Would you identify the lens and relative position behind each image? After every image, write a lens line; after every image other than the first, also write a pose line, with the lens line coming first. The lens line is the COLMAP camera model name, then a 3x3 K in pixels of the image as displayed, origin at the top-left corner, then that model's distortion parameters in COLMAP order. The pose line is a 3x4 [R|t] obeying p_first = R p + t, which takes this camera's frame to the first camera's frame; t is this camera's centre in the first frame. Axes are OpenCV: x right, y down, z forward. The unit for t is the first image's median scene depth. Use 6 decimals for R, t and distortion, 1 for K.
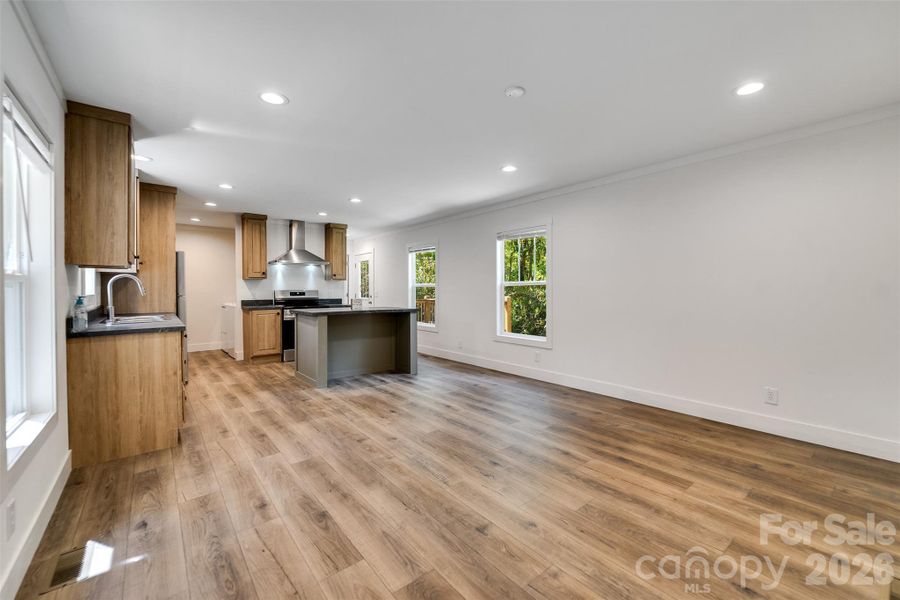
lens RADIAL K [[379.7, 0, 451.7], [0, 379.7, 294.0], [0, 0, 1]] dist [0.020715, -0.000066]
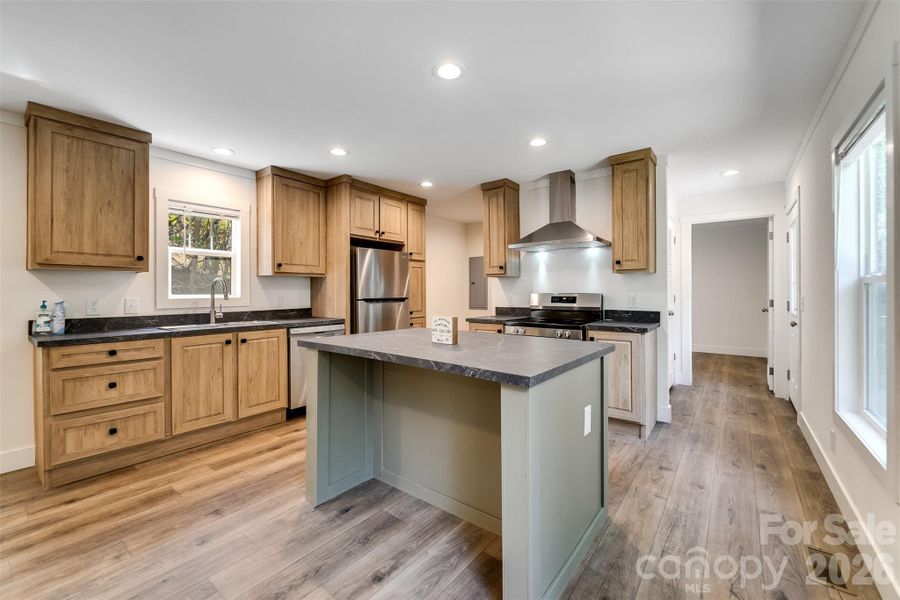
lens RADIAL K [[371.8, 0, 447.5], [0, 371.8, 292.5], [0, 0, 1]] dist [0.011007, -0.000530]
pose [[0.226385, 0.003273, -0.974032, 0.109284], [-0.008589, 0.999962, 0.001364, -0.011141], [0.974000, 0.008057, 0.226405, 0.758403]]
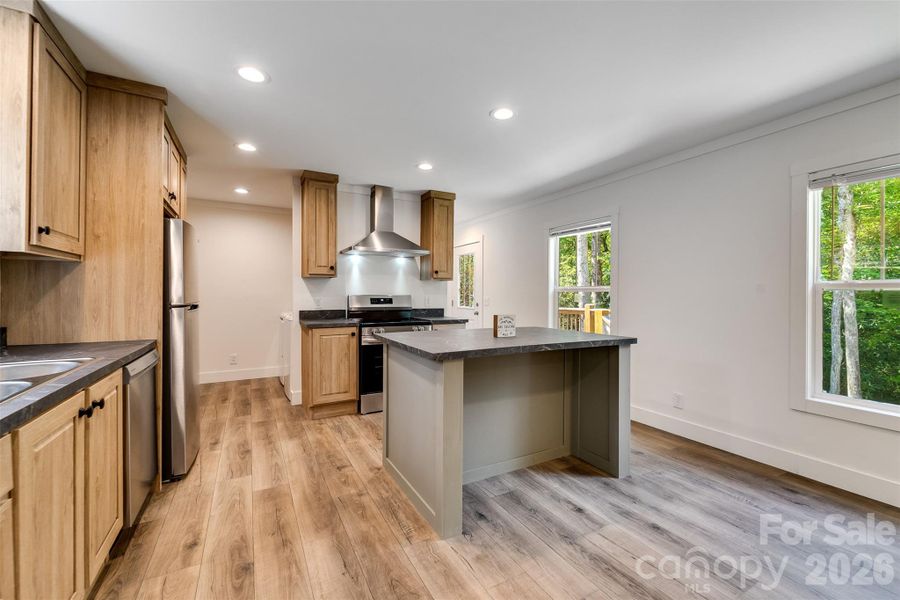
lens RADIAL K [[374.3, 0, 451.8], [0, 374.3, 296.5], [0, 0, 1]] dist [0.000621, 0.000027]
pose [[0.985570, 0.008045, -0.169075, -0.195340], [-0.008770, 0.999955, -0.003540, -0.007279], [0.169039, 0.004971, 0.985597, 0.429405]]
